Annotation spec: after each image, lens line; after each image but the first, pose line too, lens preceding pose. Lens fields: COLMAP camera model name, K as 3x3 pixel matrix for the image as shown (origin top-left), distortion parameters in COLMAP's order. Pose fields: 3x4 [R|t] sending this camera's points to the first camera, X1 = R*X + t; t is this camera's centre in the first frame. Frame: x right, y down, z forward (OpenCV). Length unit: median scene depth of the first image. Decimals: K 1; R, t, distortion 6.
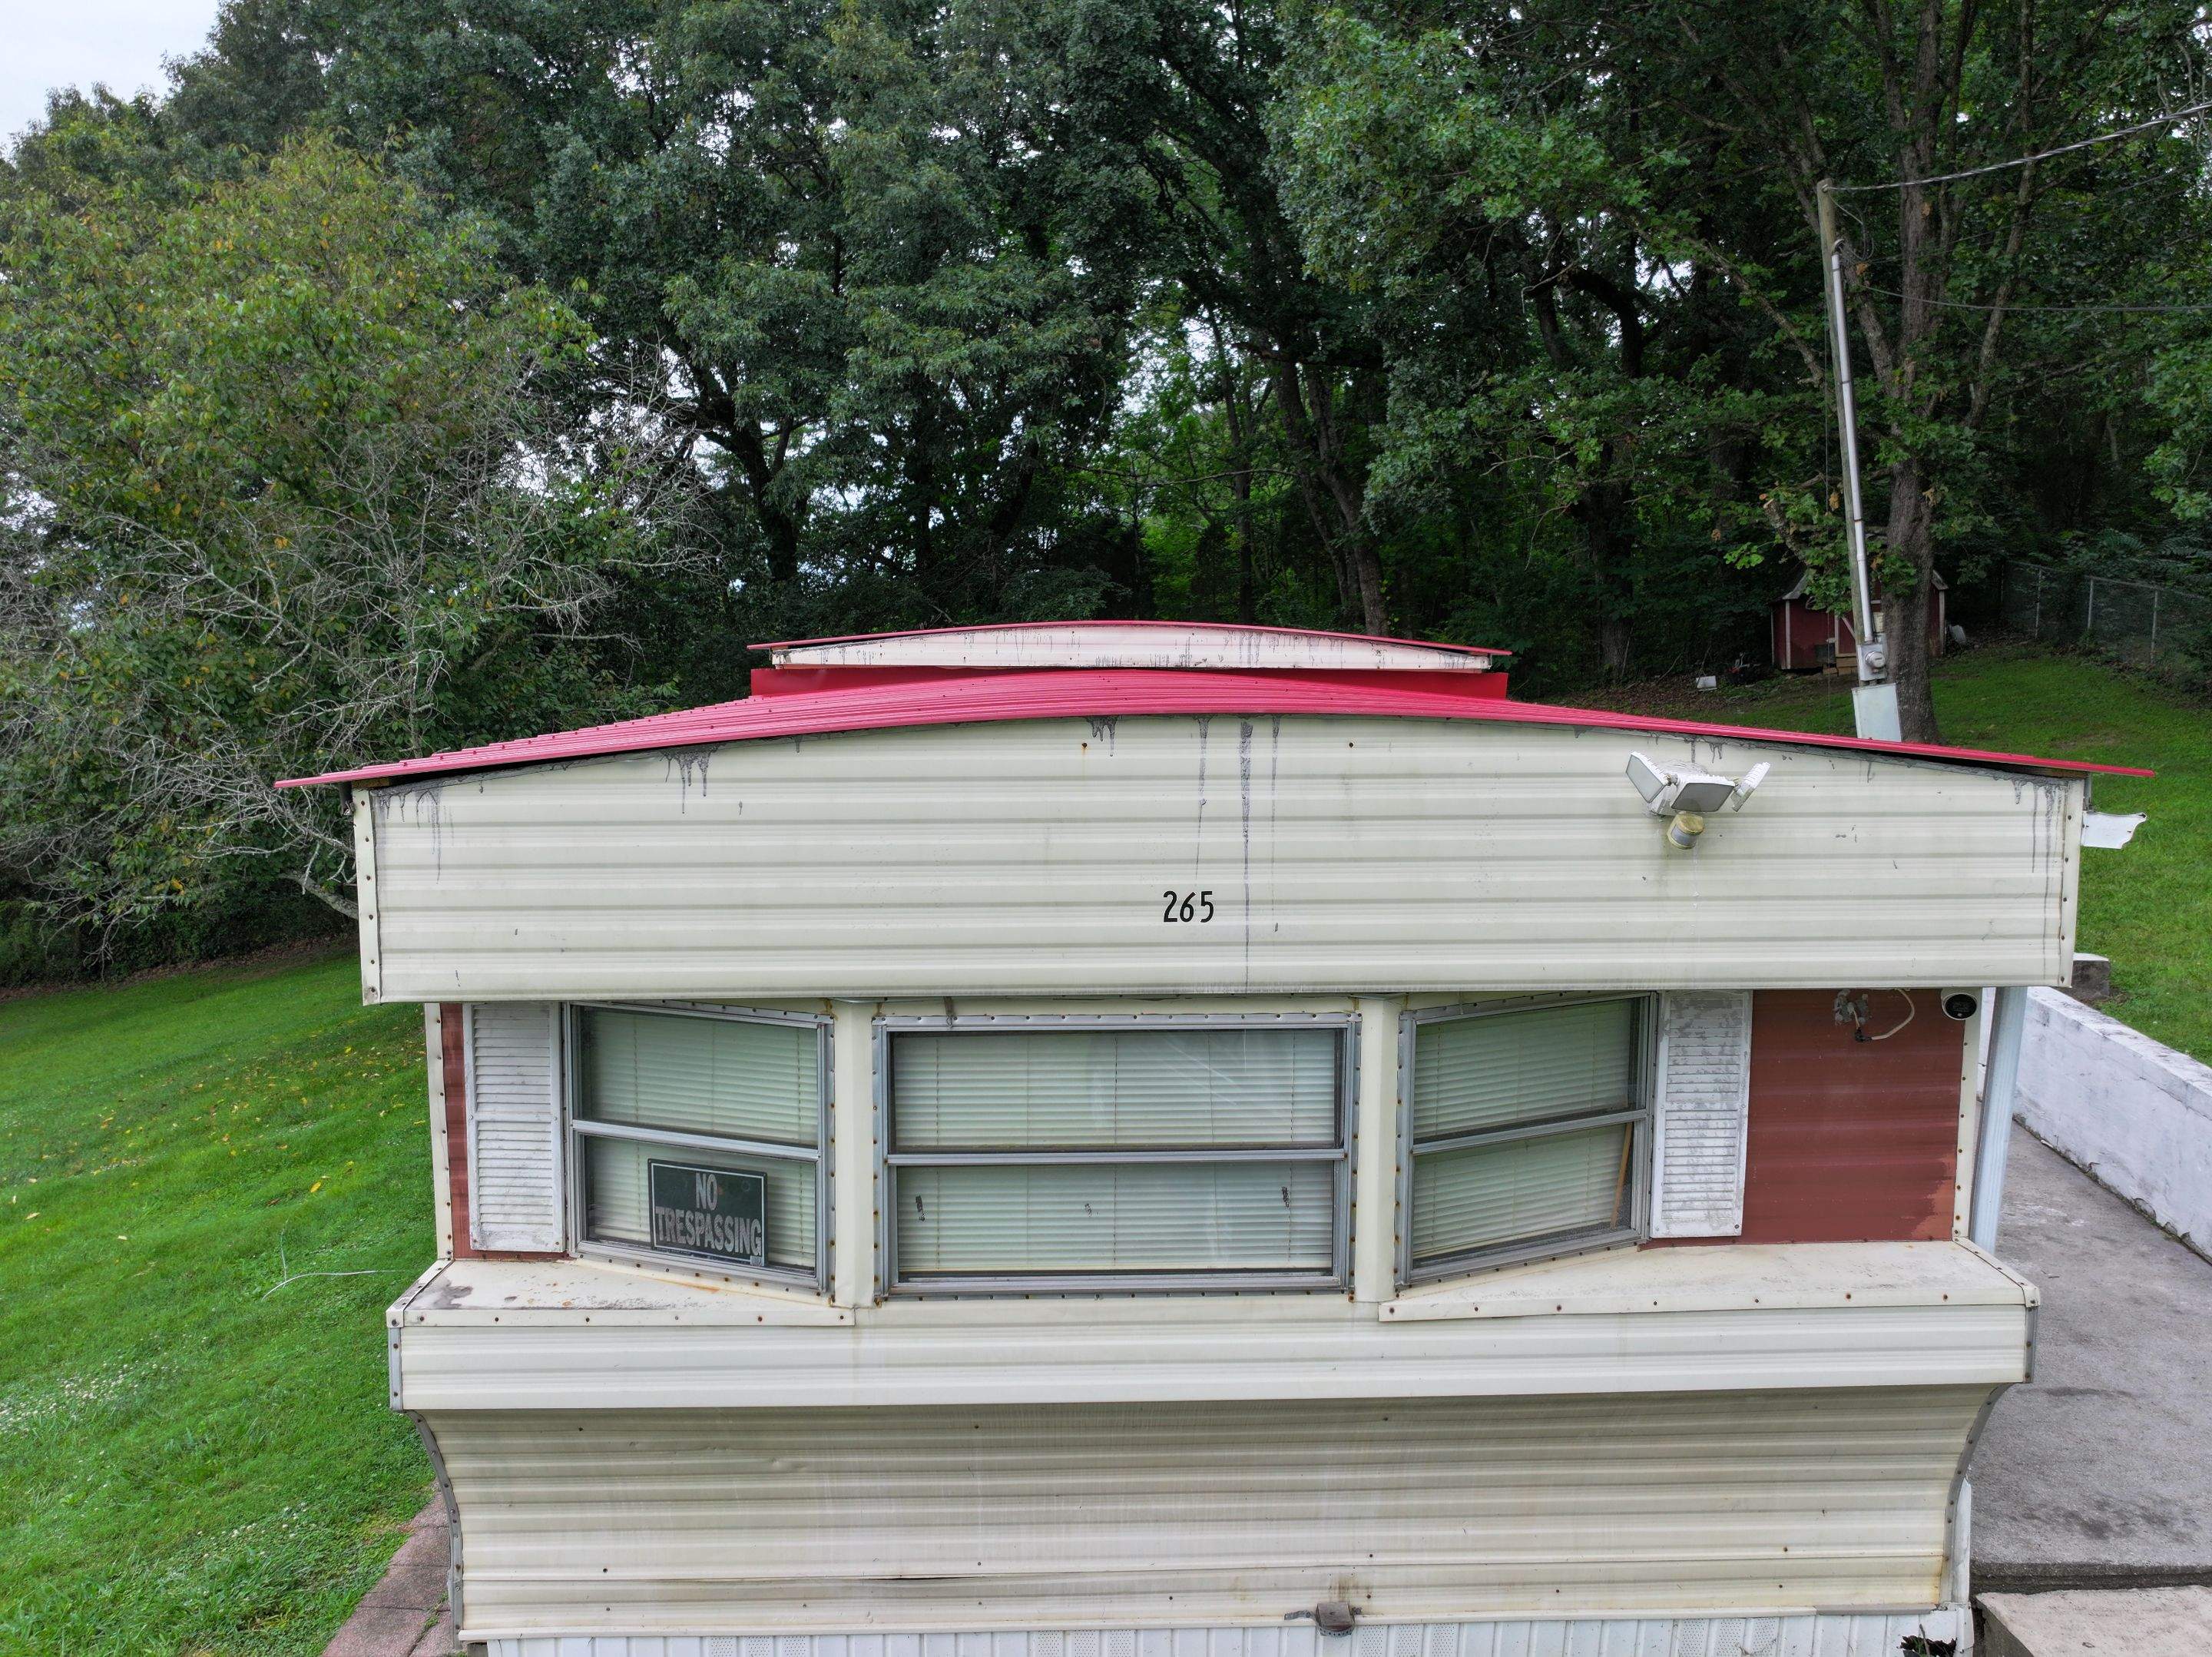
lens RADIAL K [[1553.9, 0, 1106.5], [0, 1553.9, 825.9], [0, 0, 1]] dist [-0.006782, 0.022457]
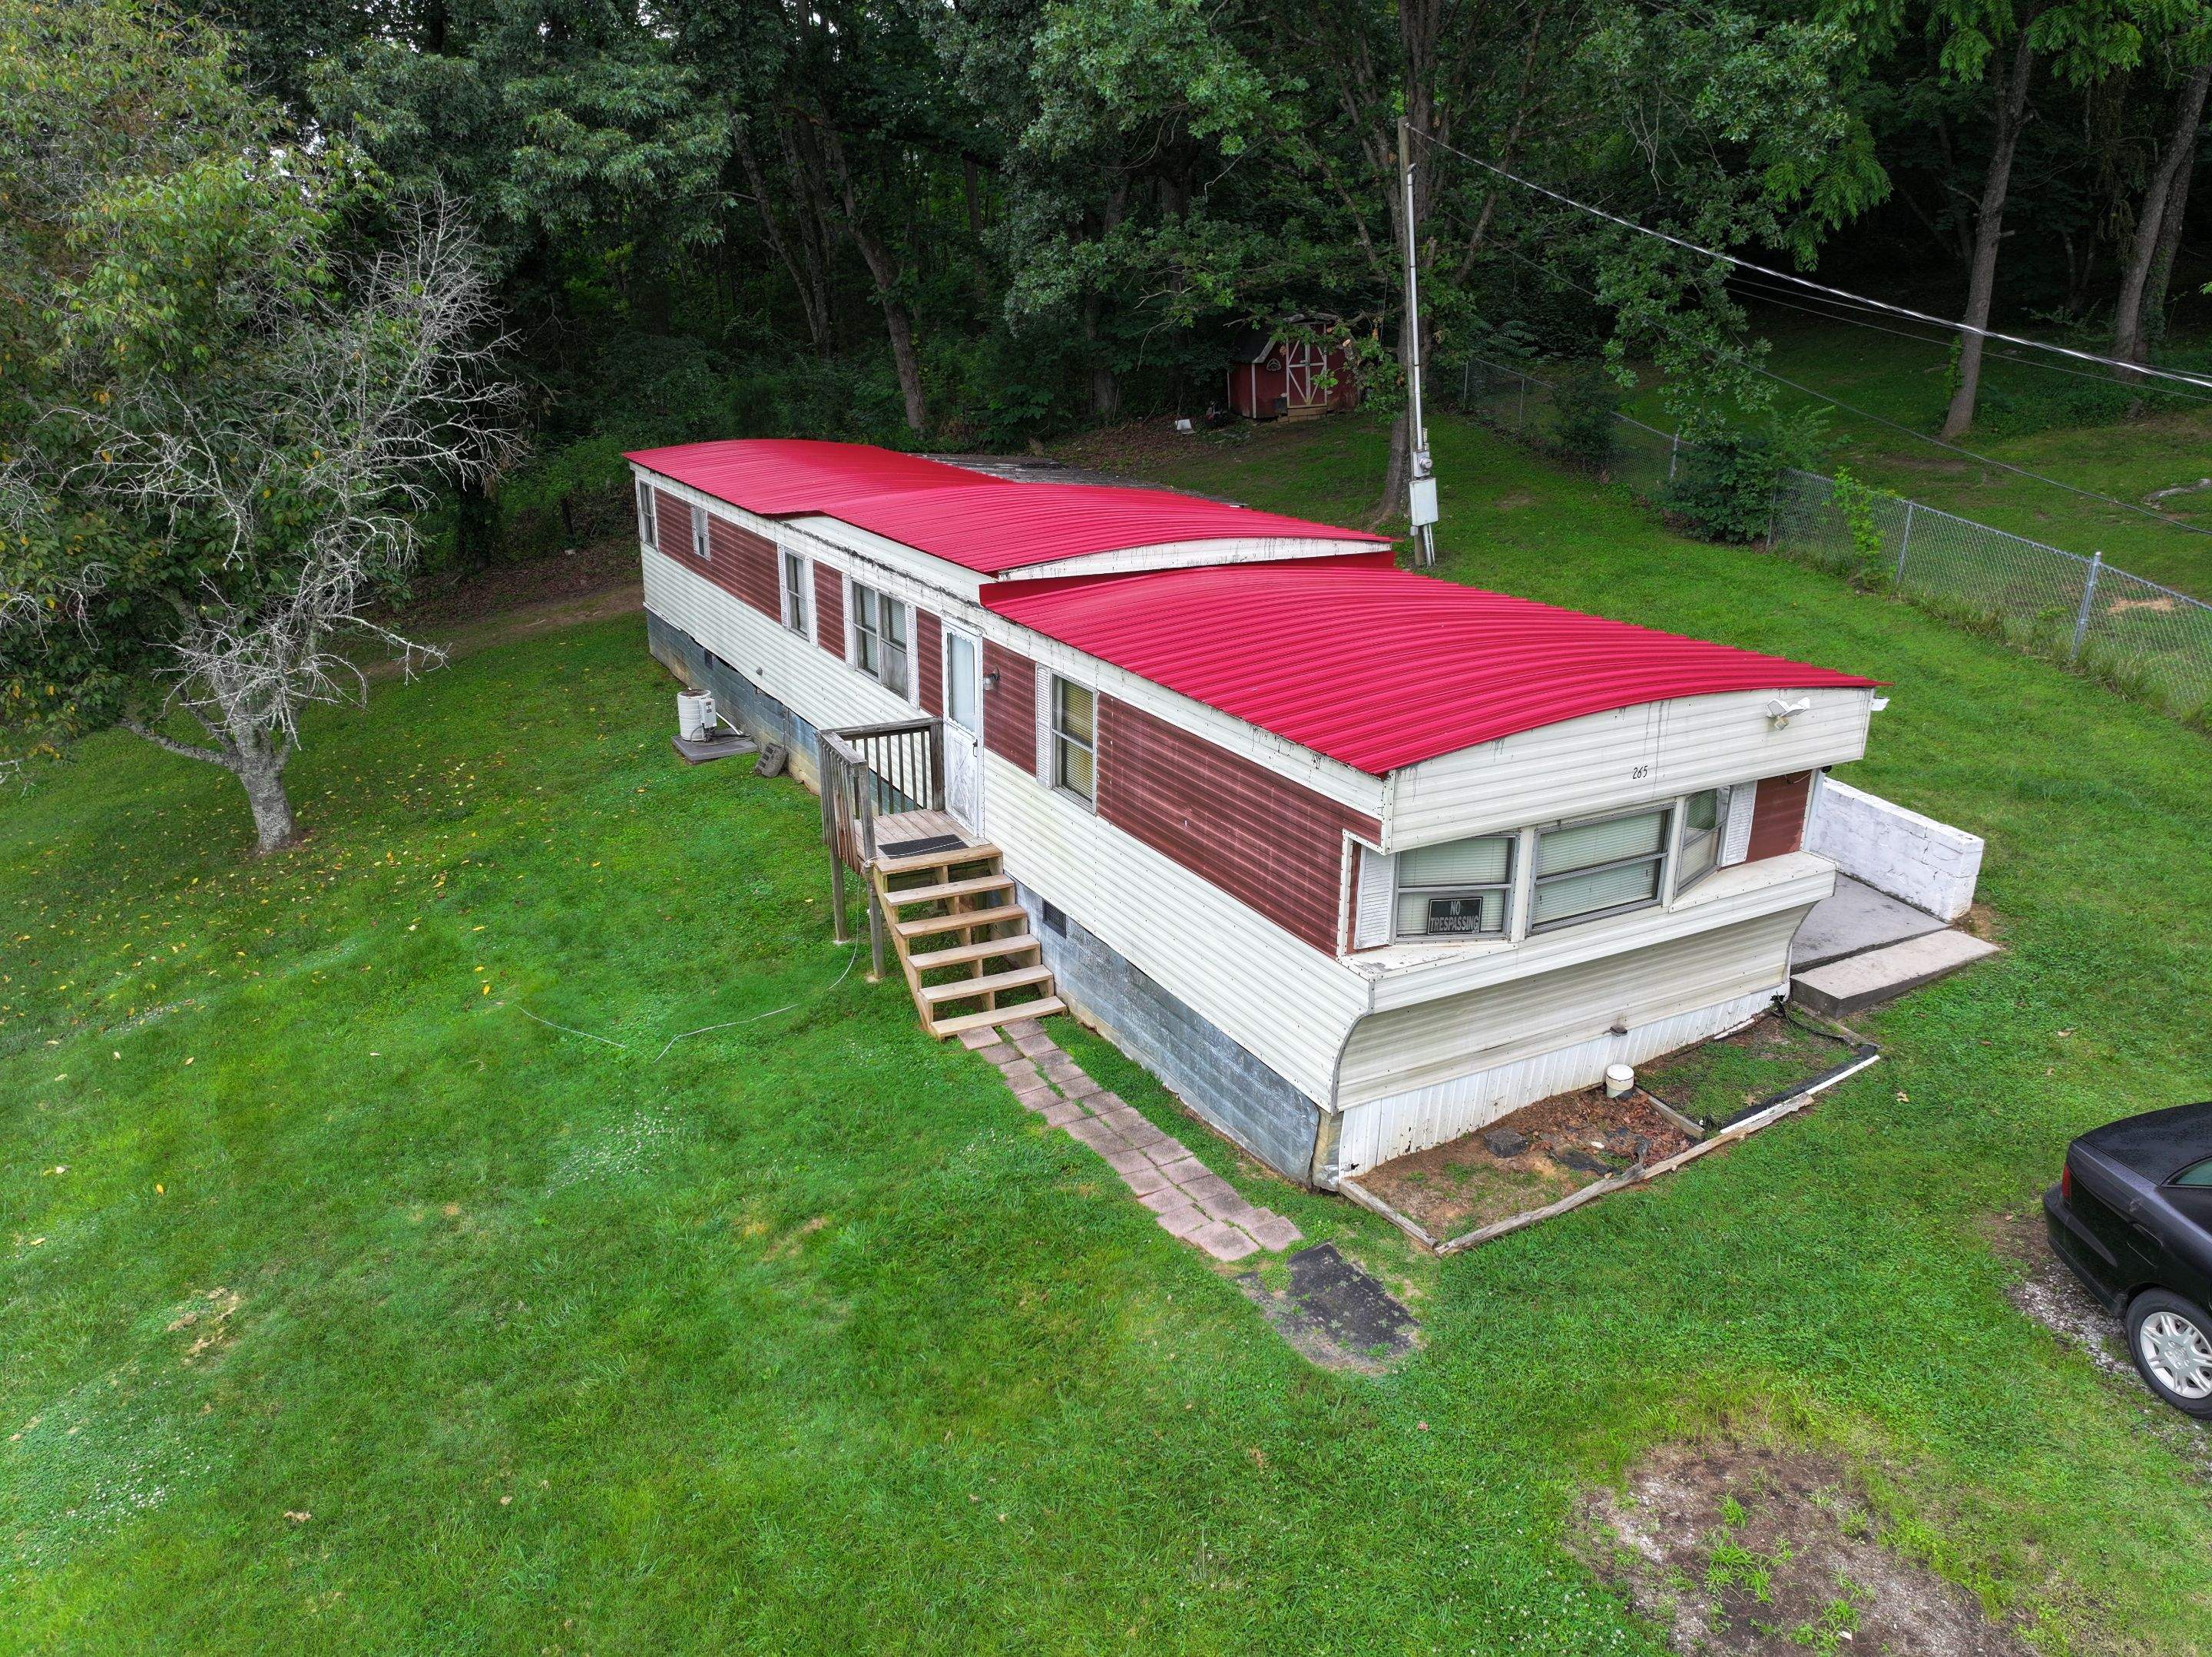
lens RADIAL K [[1553.9, 0, 1104.1], [0, 1553.9, 825.8], [0, 0, 1]] dist [-0.006782, 0.022457]
pose [[0.896031, -0.139954, 0.421357, -0.776629], [0.046679, 0.973455, 0.224069, -0.202816], [-0.441531, -0.181104, 0.878779, -0.382855]]
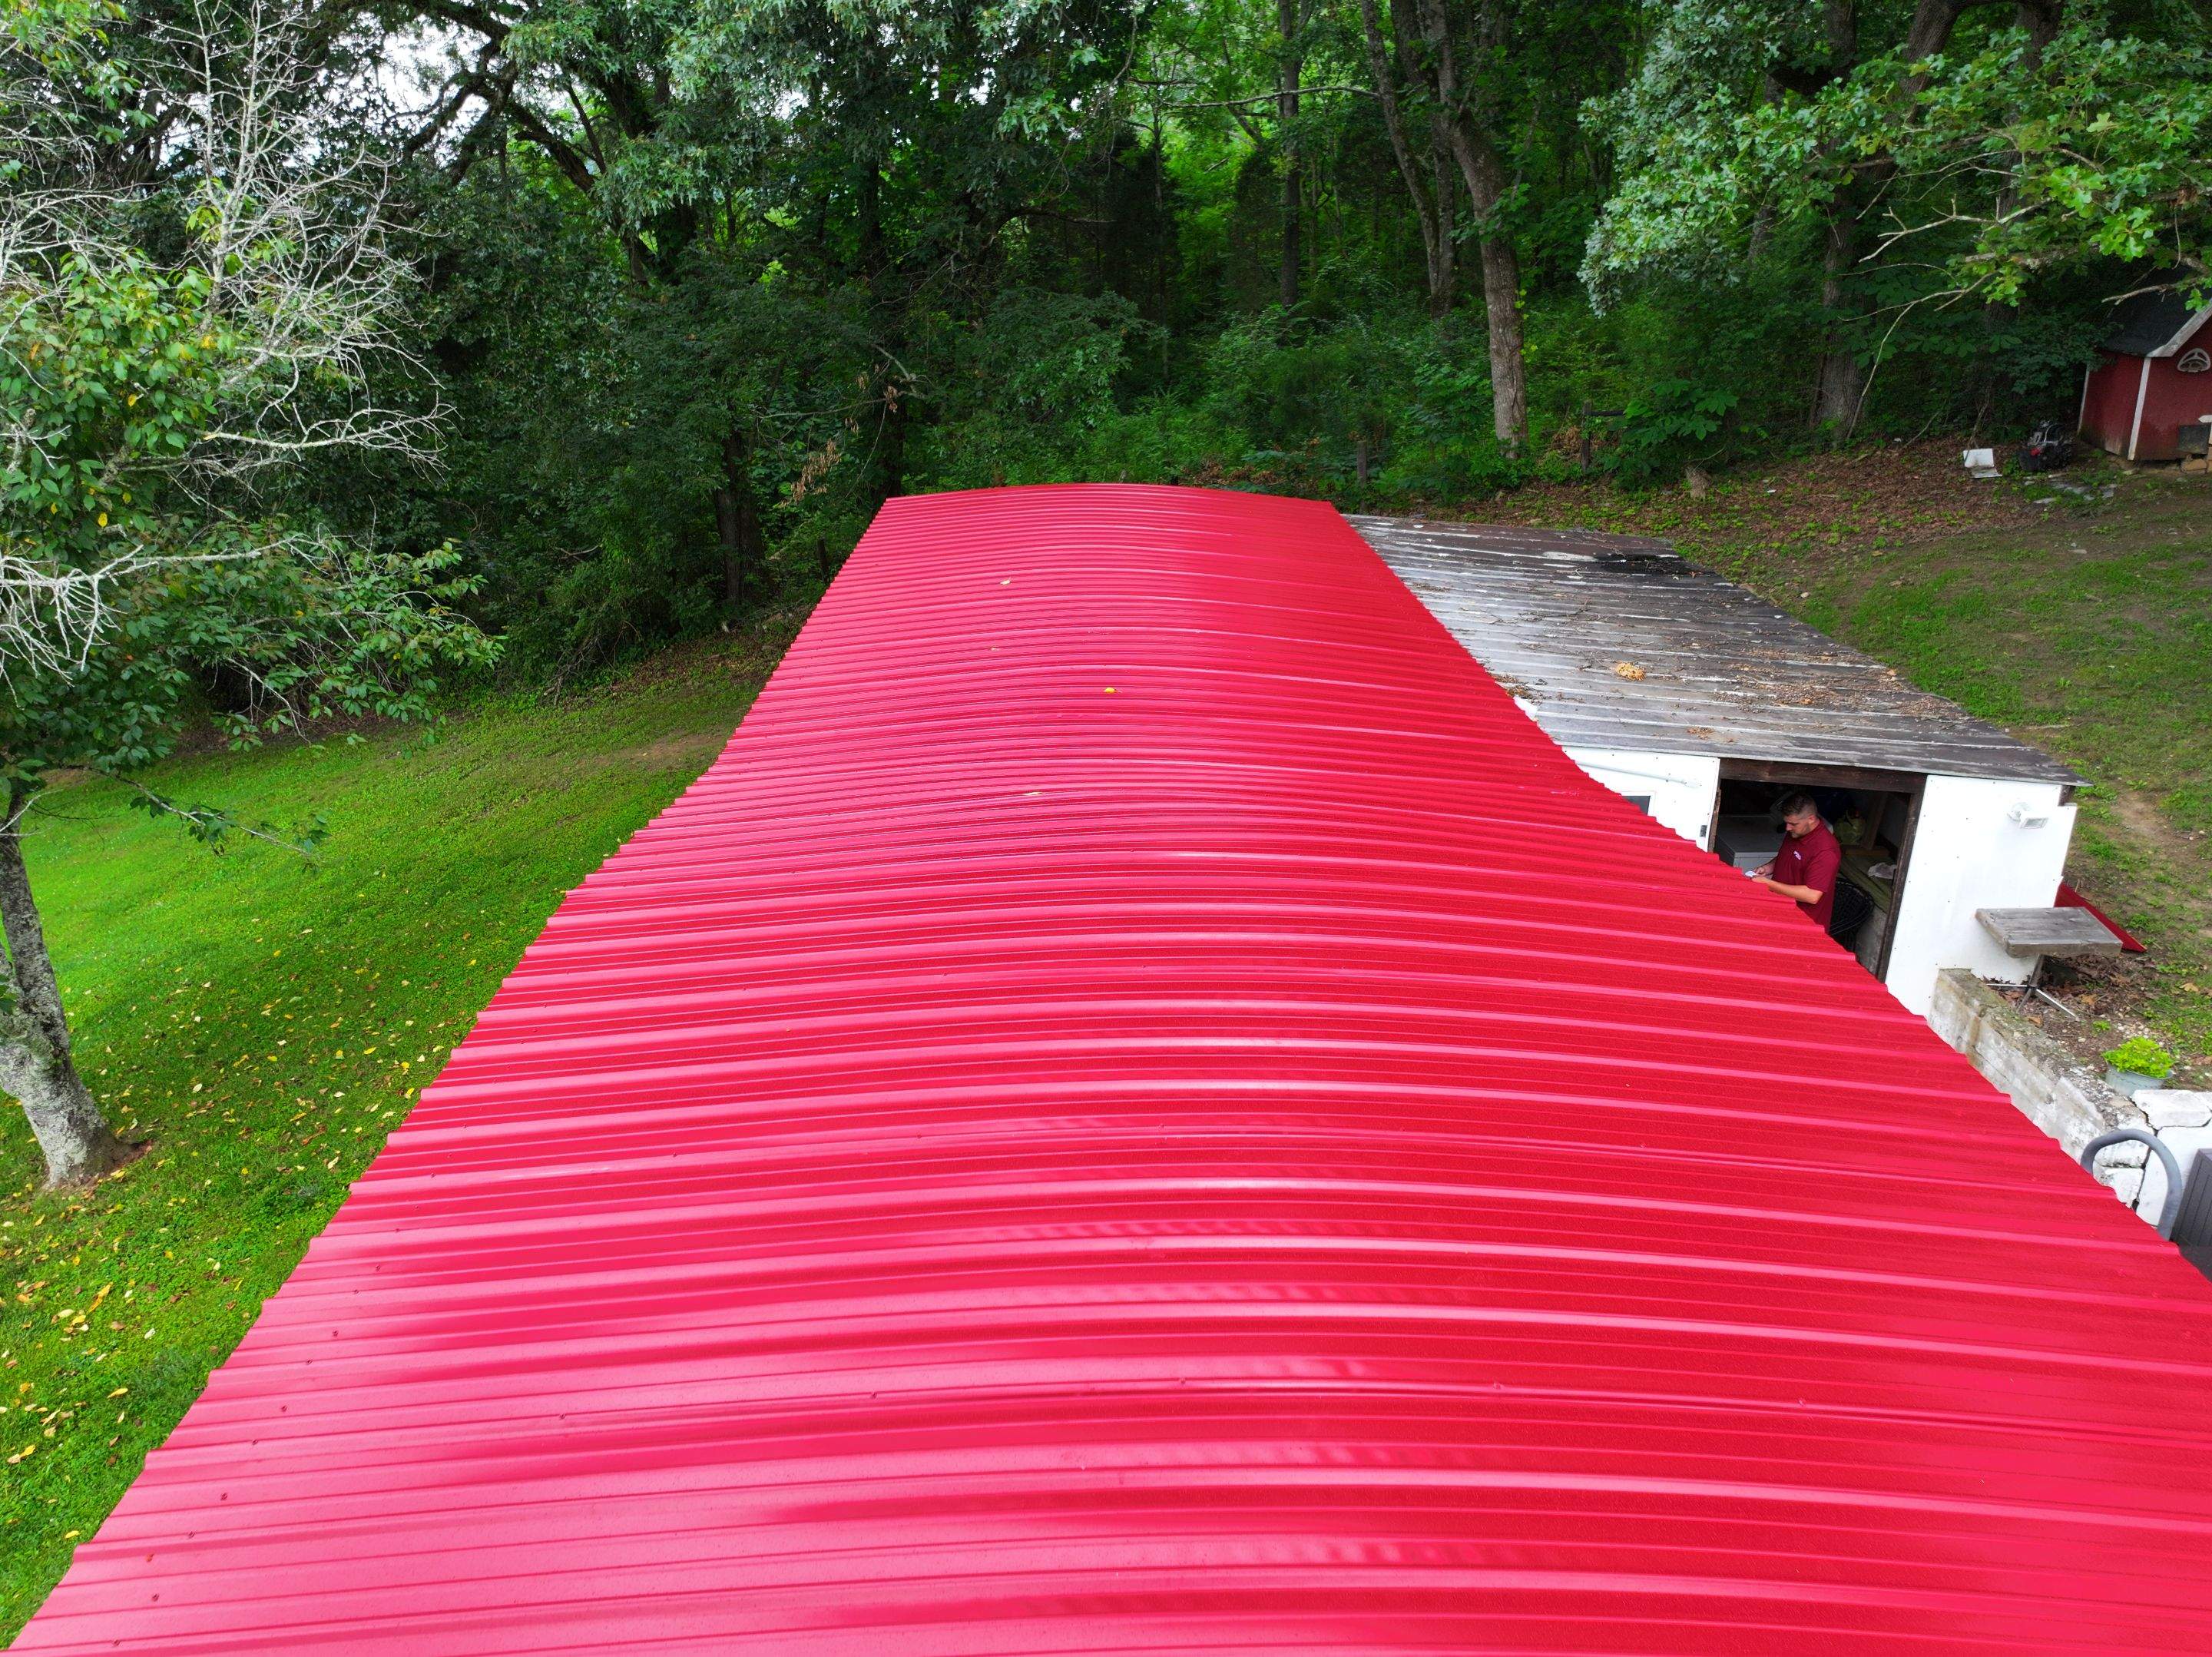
lens RADIAL K [[1553.9, 0, 1104.5], [0, 1553.9, 823.1], [0, 0, 1]] dist [-0.006782, 0.022457]
pose [[0.999986, 0.004916, -0.001966, -0.028535], [-0.004267, 0.968148, 0.250342, -0.352415], [0.003134, -0.250330, 0.968156, 0.903076]]
